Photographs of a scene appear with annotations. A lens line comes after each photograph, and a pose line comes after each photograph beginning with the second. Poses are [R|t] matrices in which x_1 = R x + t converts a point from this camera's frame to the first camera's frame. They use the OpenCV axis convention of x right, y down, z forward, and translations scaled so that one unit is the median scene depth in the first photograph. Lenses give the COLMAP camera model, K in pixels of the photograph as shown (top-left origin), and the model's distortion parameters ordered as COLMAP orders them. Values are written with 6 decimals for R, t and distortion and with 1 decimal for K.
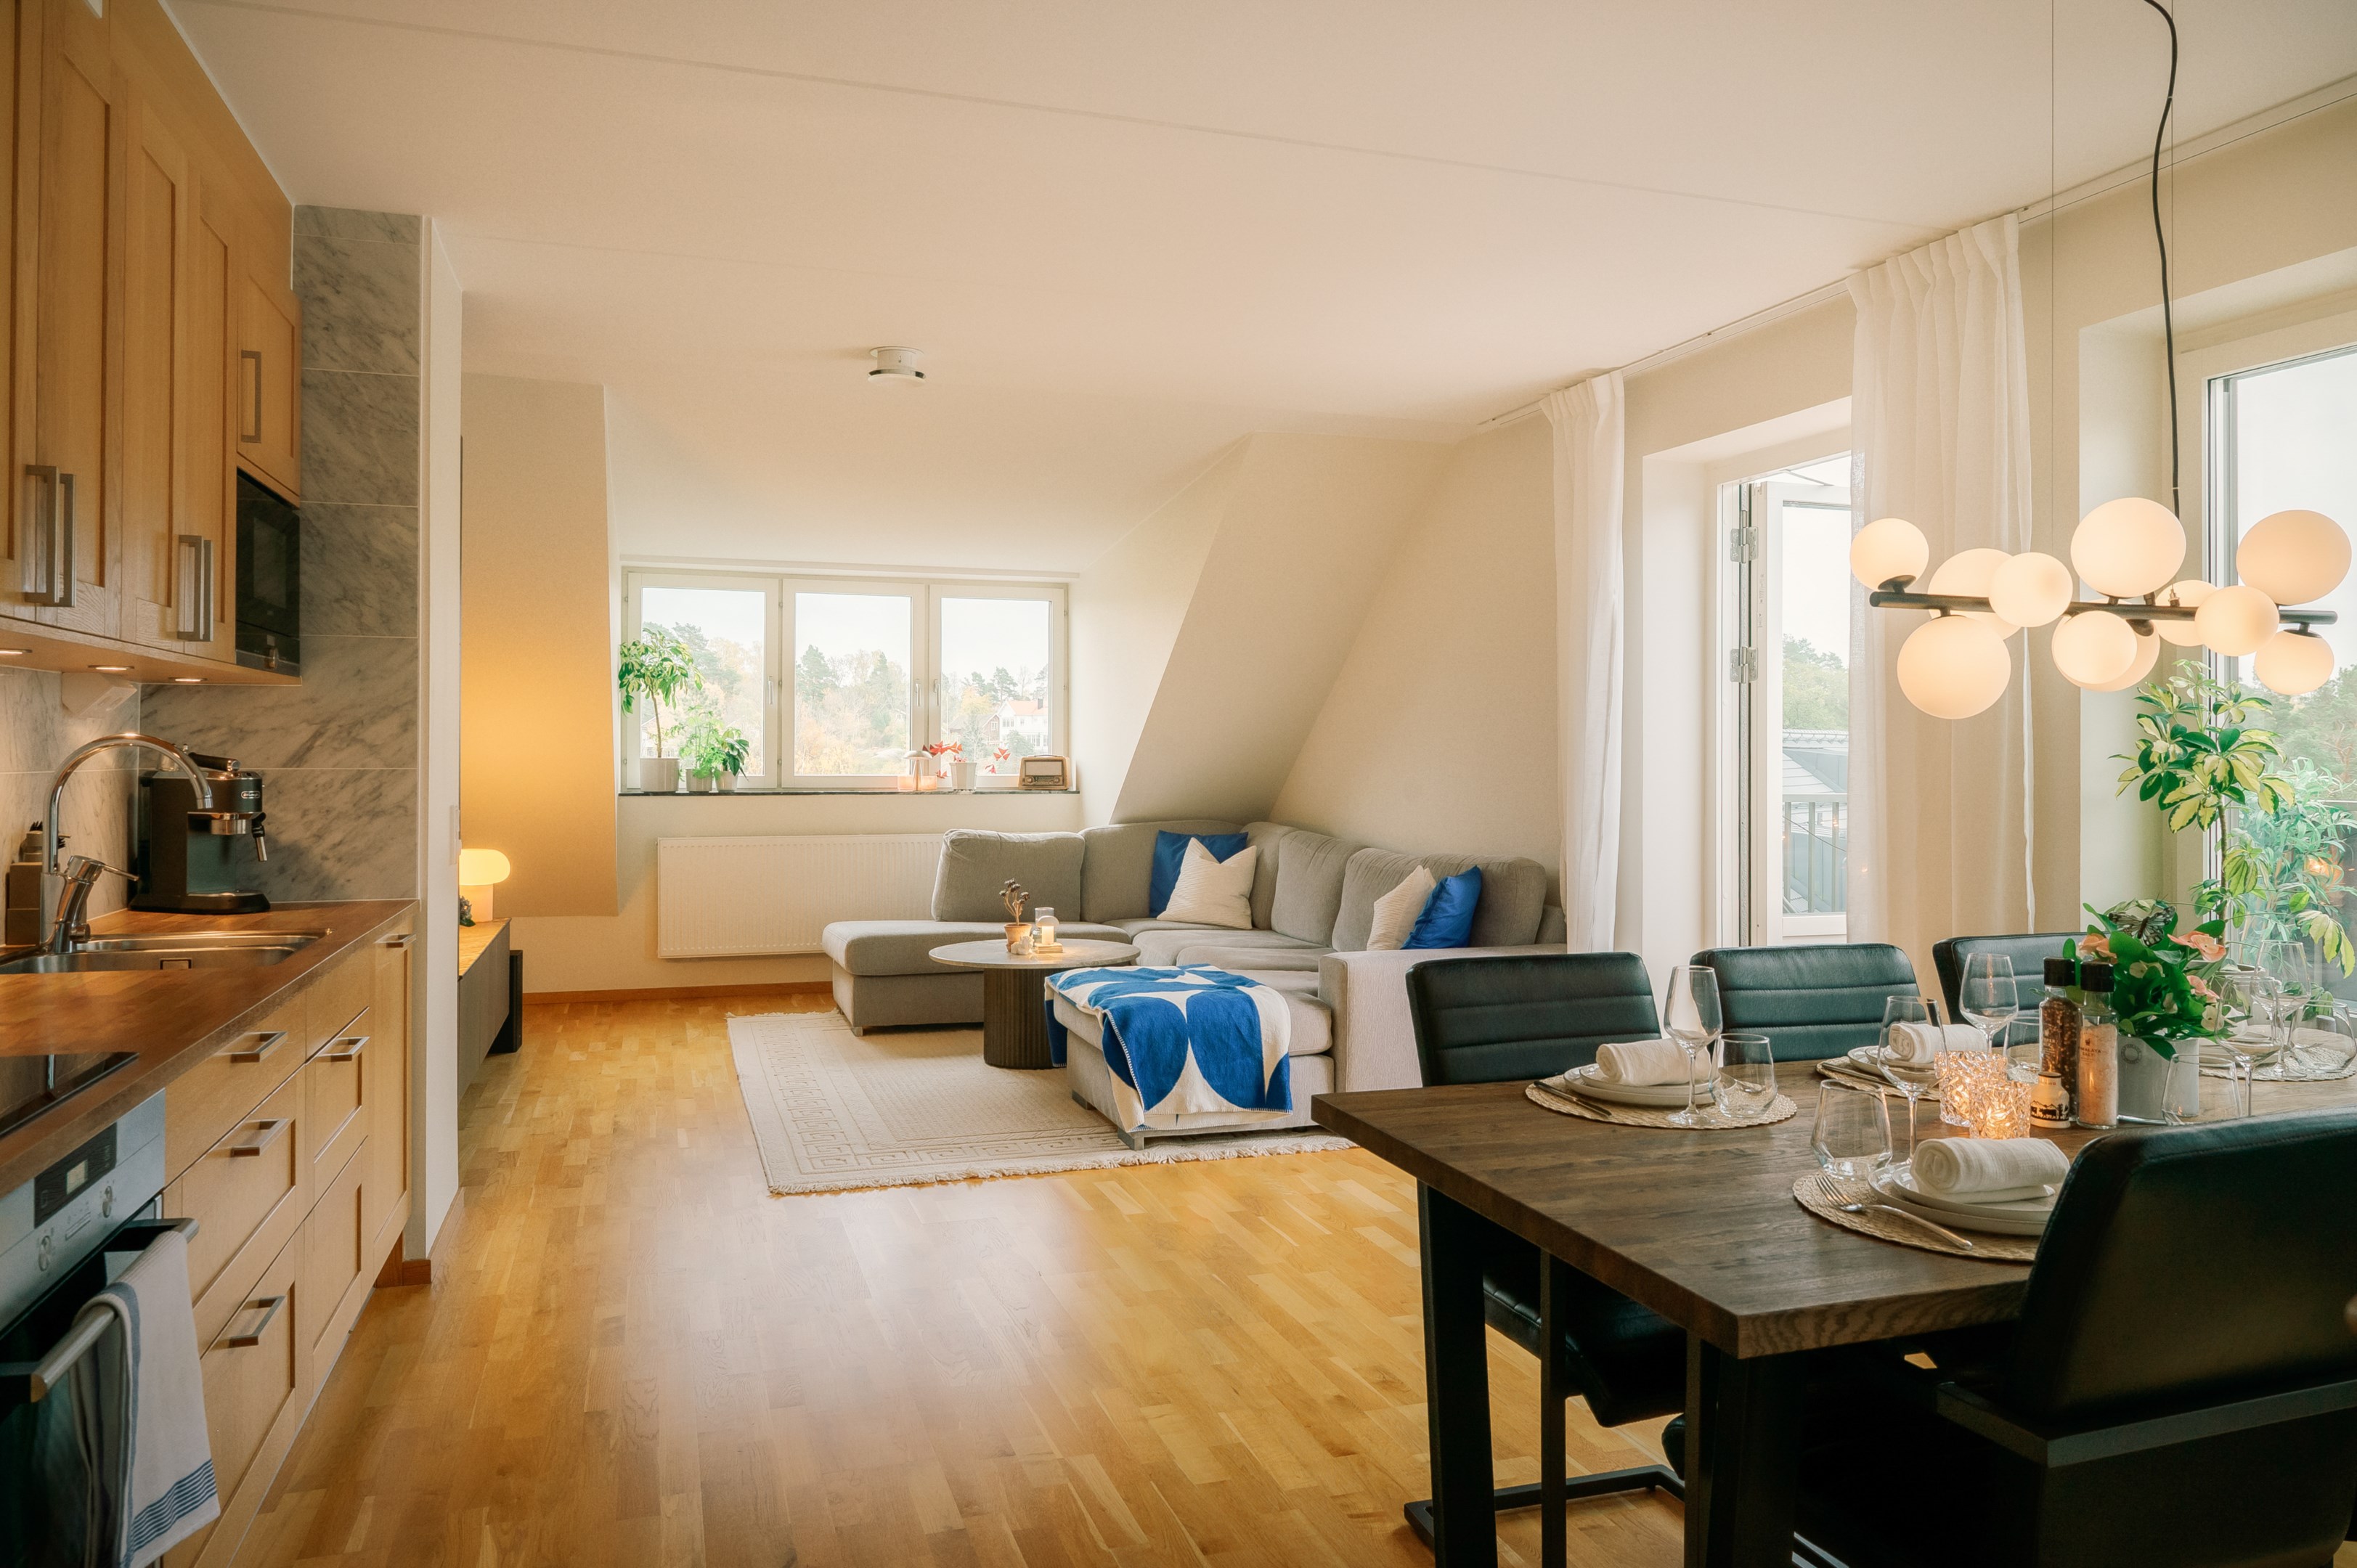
lens RADIAL K [[1595.1, 0, 1183.7], [0, 1595.1, 749.3], [0, 0, 1]] dist [-0.007169, -0.001046]
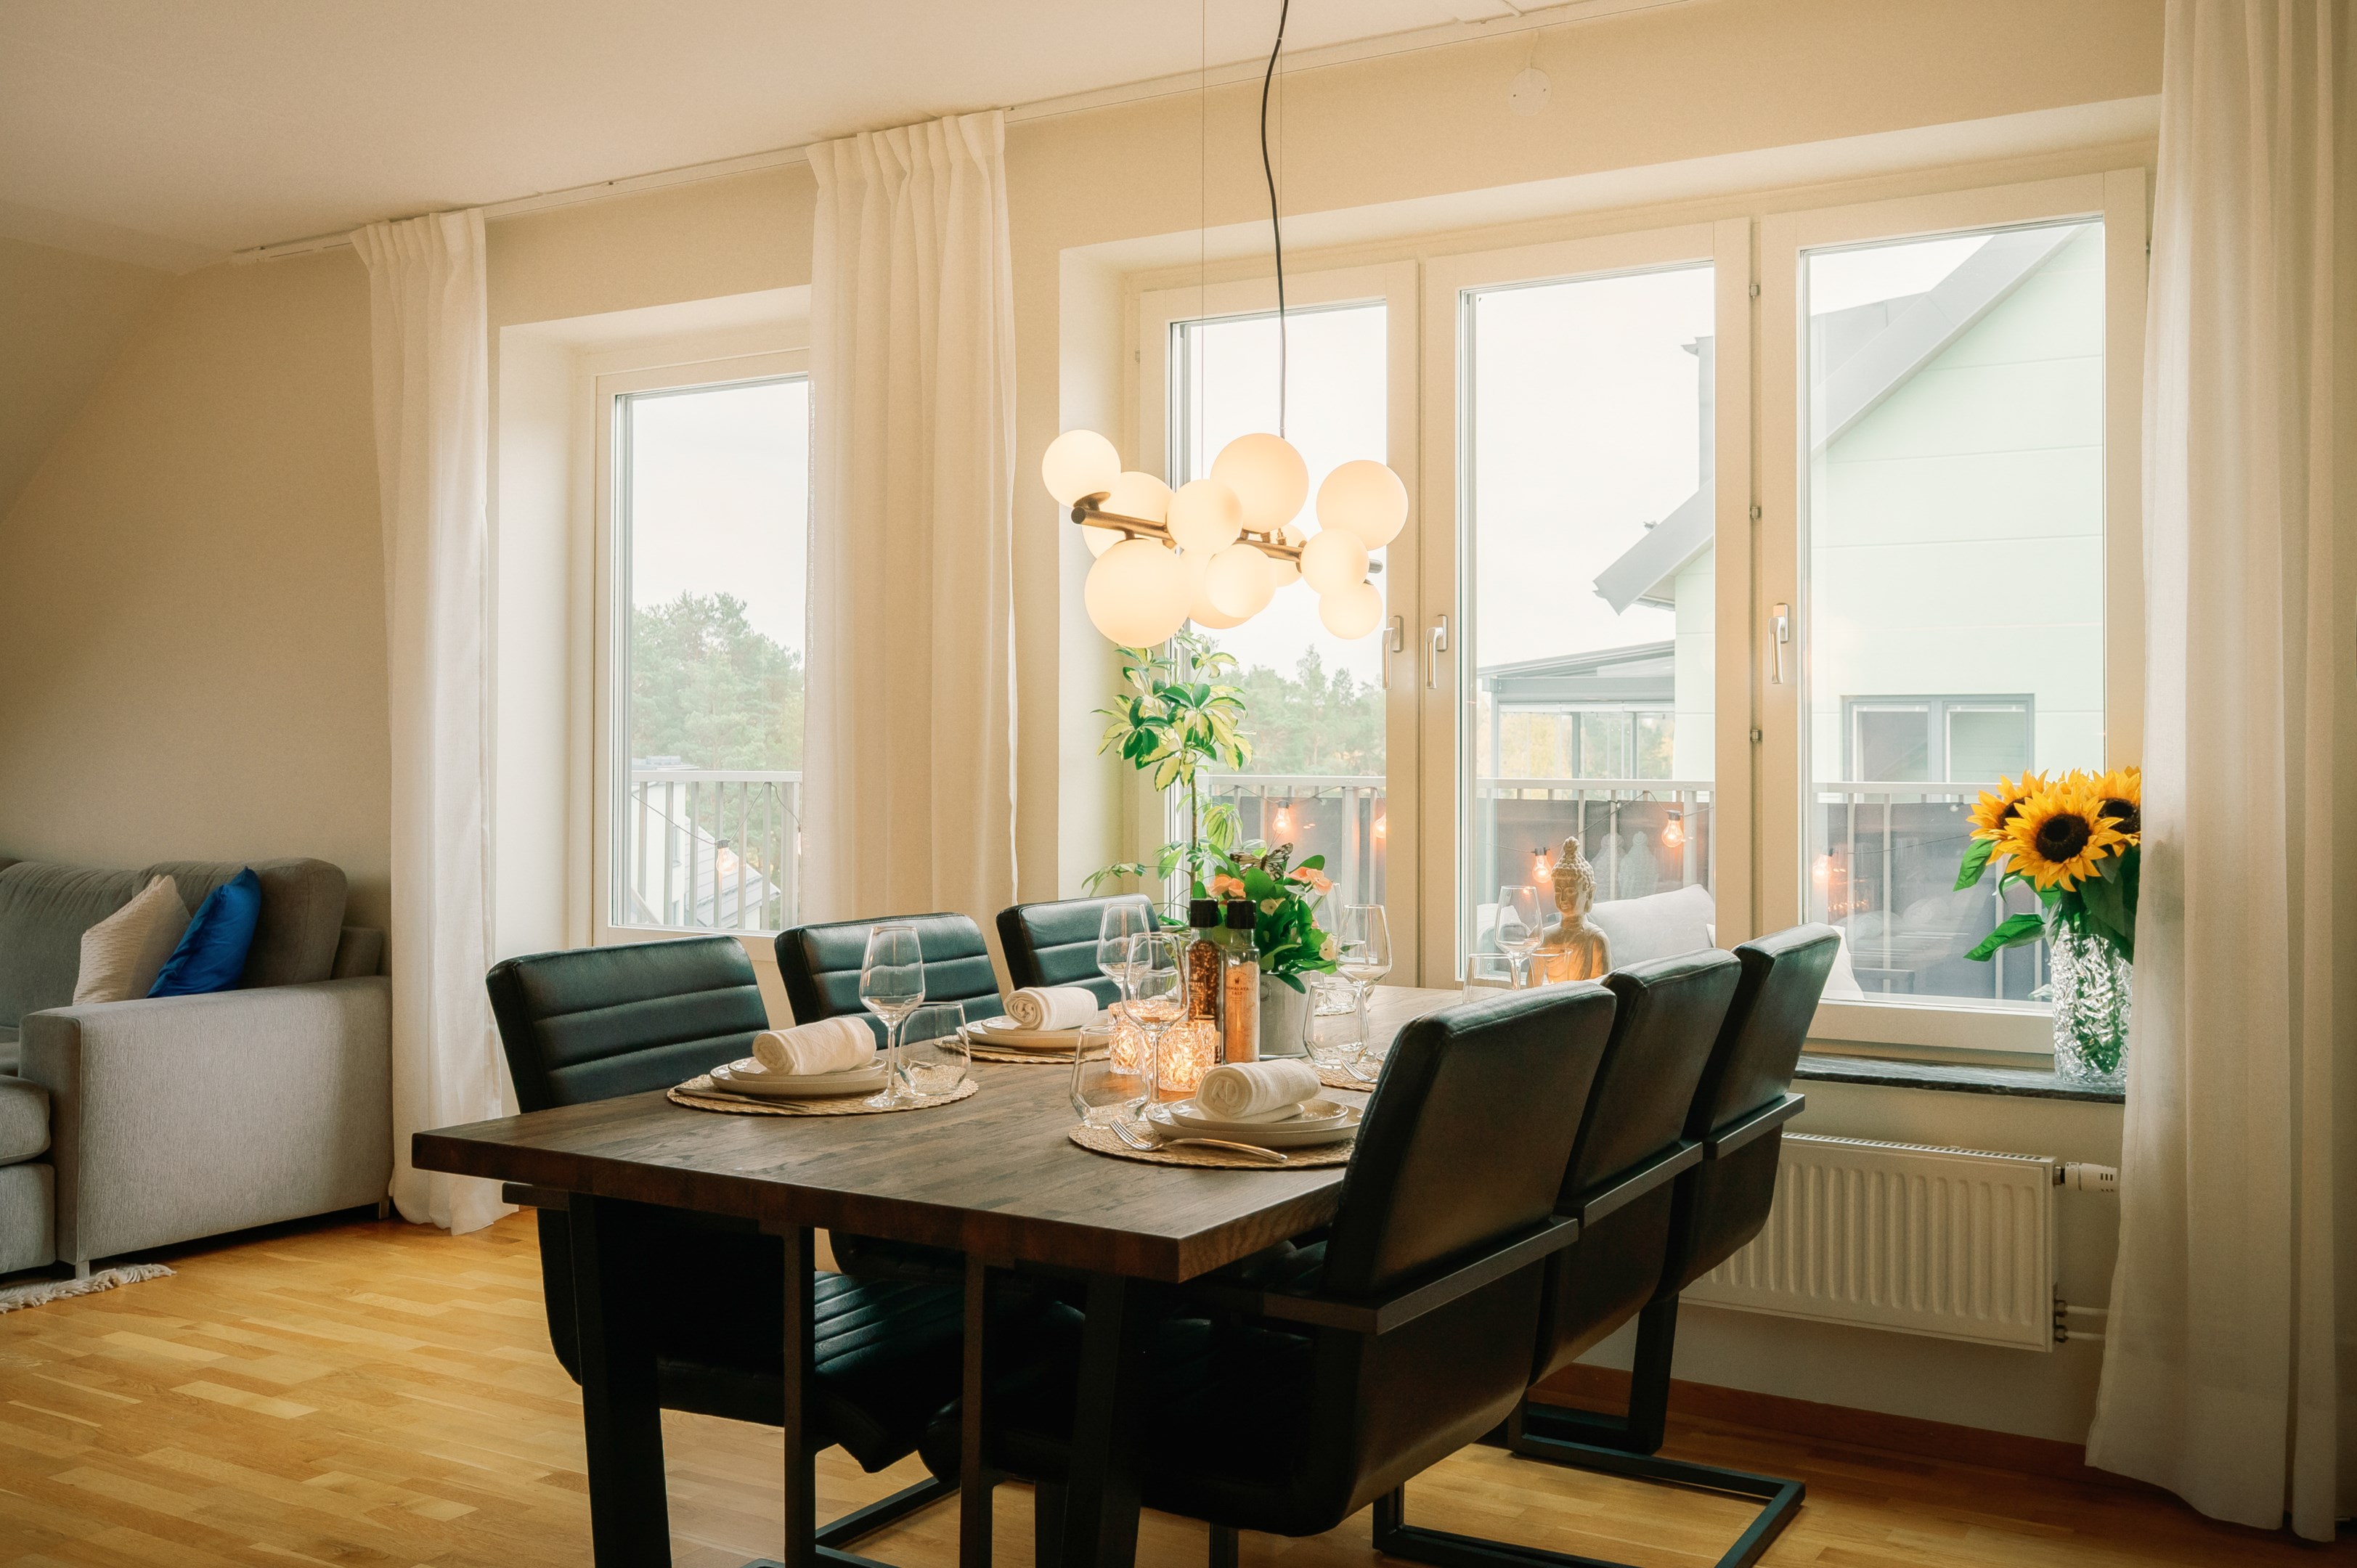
lens RADIAL K [[2165.9, 0, 1181.5], [0, 2165.9, 728.8], [0, 0, 1]] dist [-0.008743, 0.000000]
pose [[0.759669, 0.007496, 0.650266, -0.152740], [-0.003037, 0.999964, -0.007979, 0.017903], [-0.650303, 0.004086, 0.759664, 0.001623]]
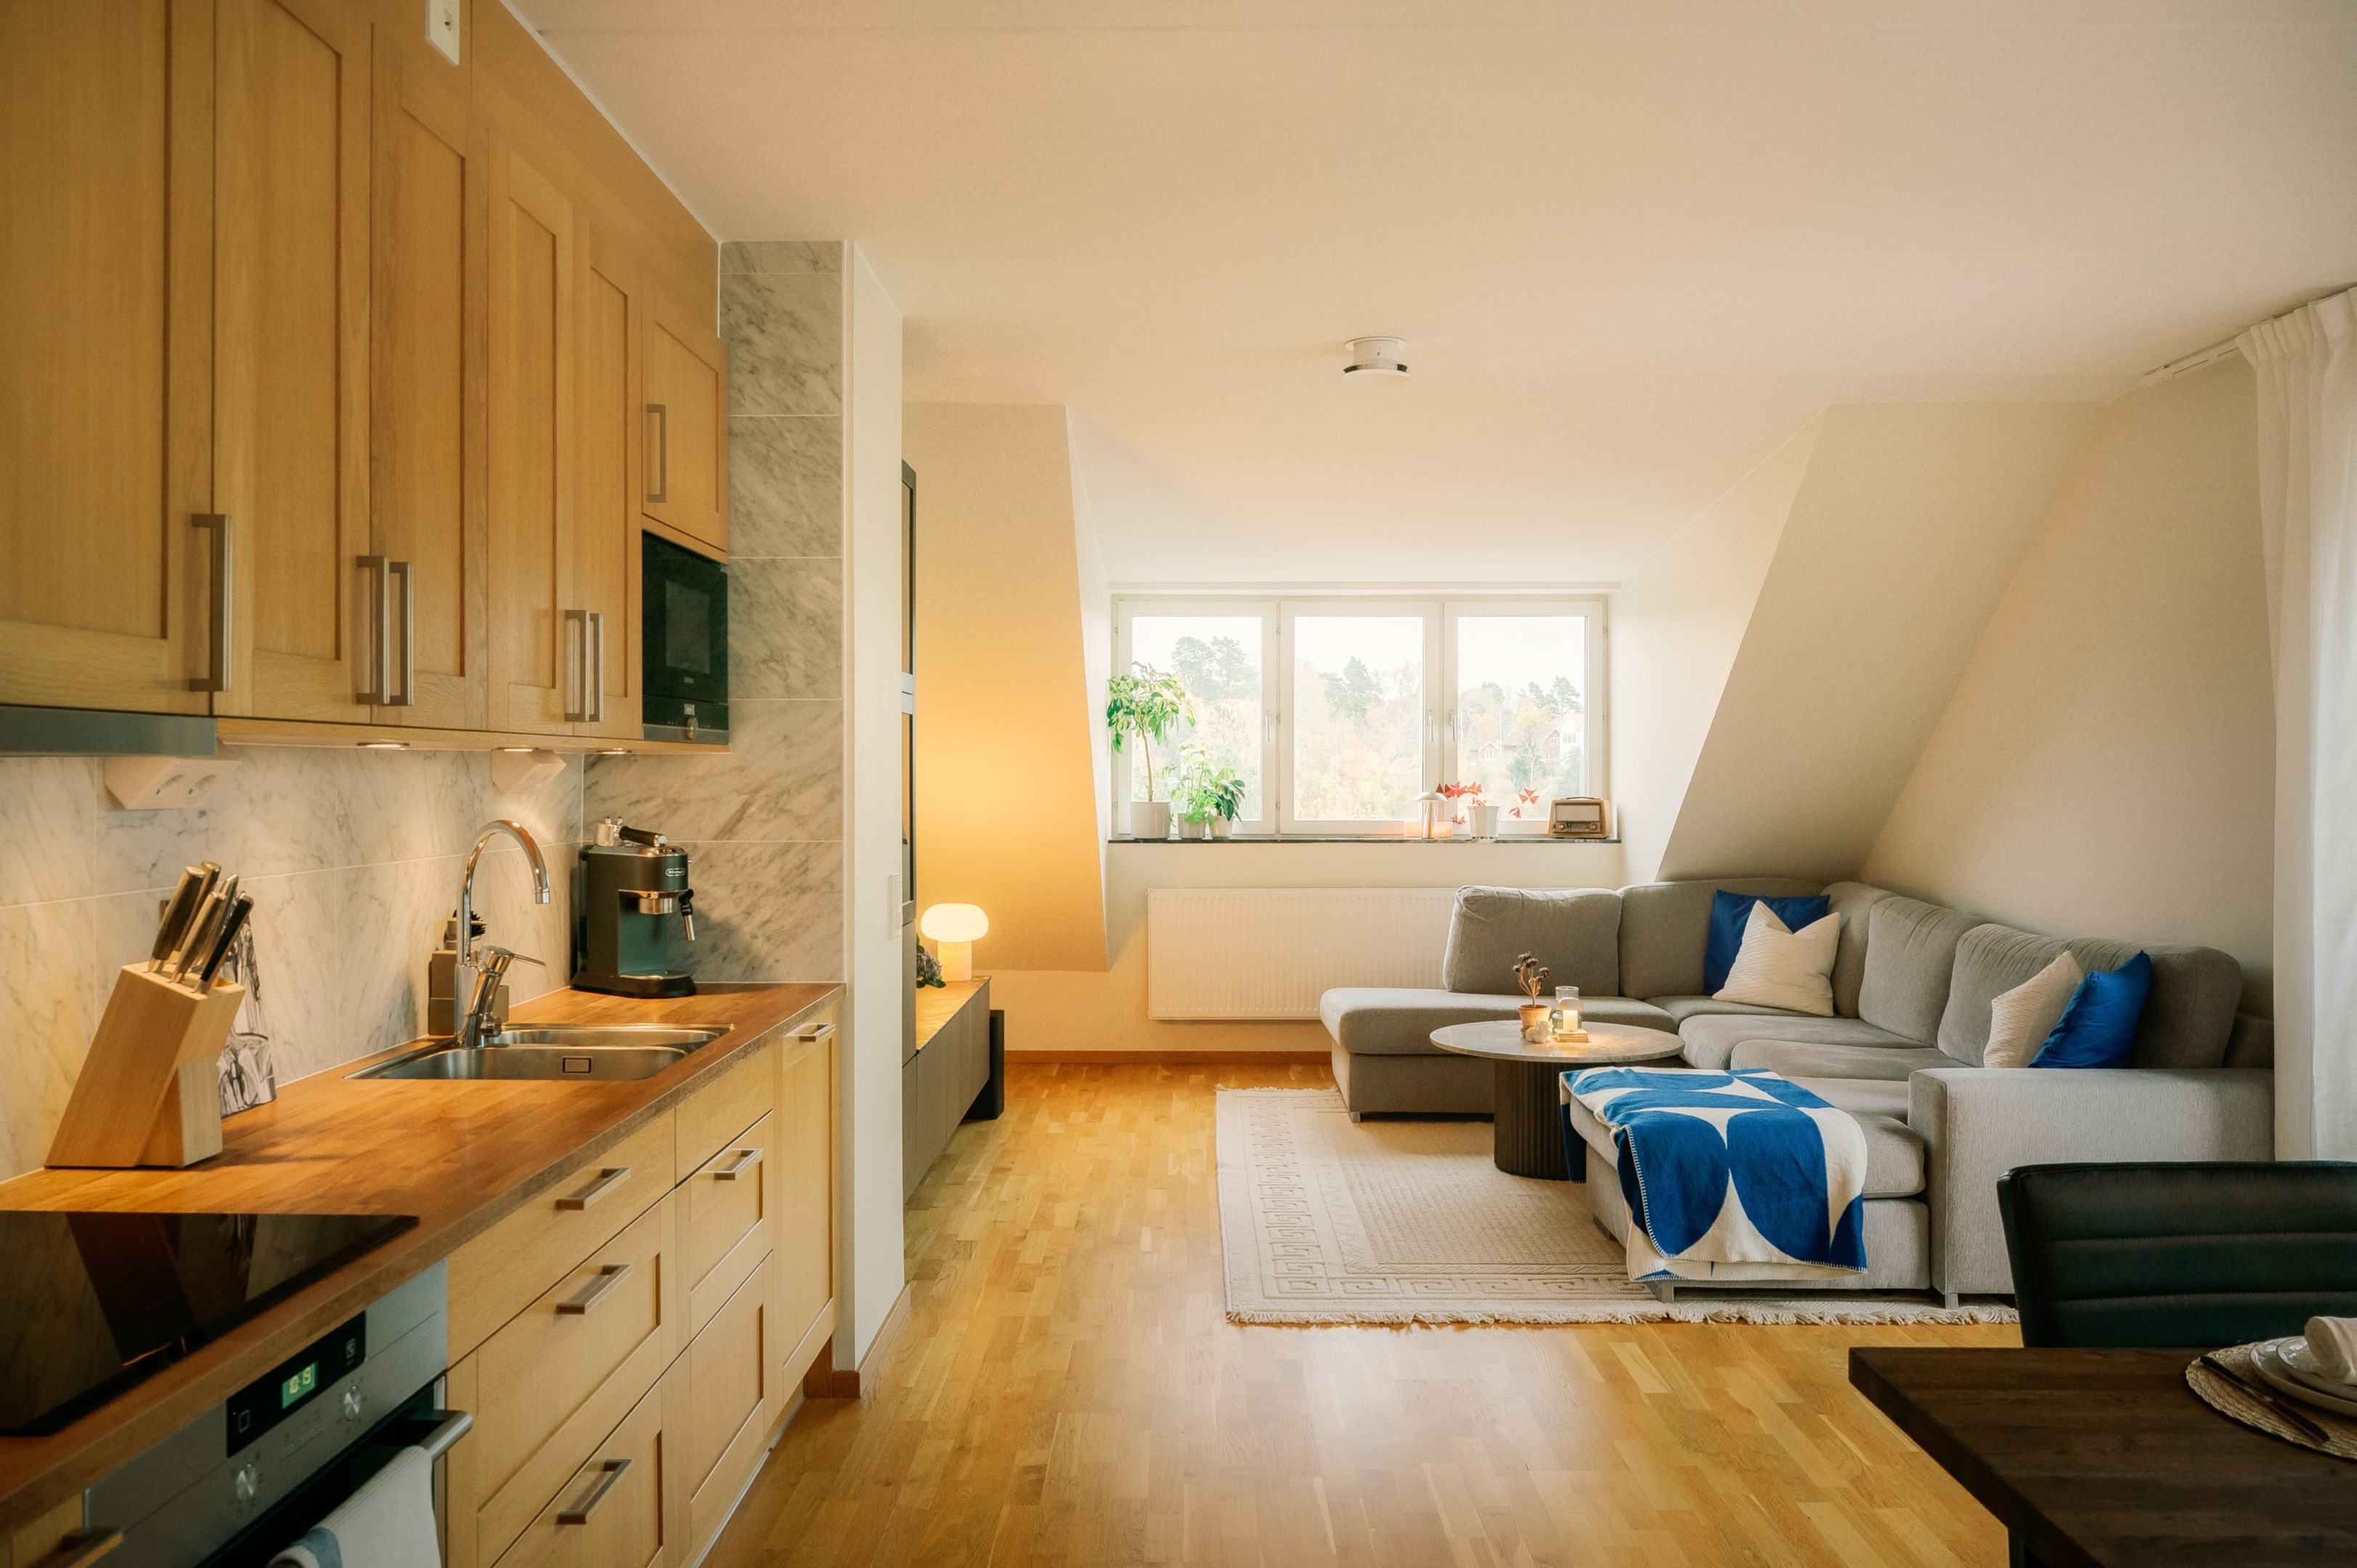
lens RADIAL K [[1753.3, 0, 1182.0], [0, 1753.3, 784.3], [0, 0, 1]] dist [-0.005100, -0.001180]
pose [[0.946945, -0.001146, -0.321394, 0.025066], [0.004085, 0.999956, 0.008470, -0.022744], [0.321370, -0.009333, 0.946908, 0.080229]]
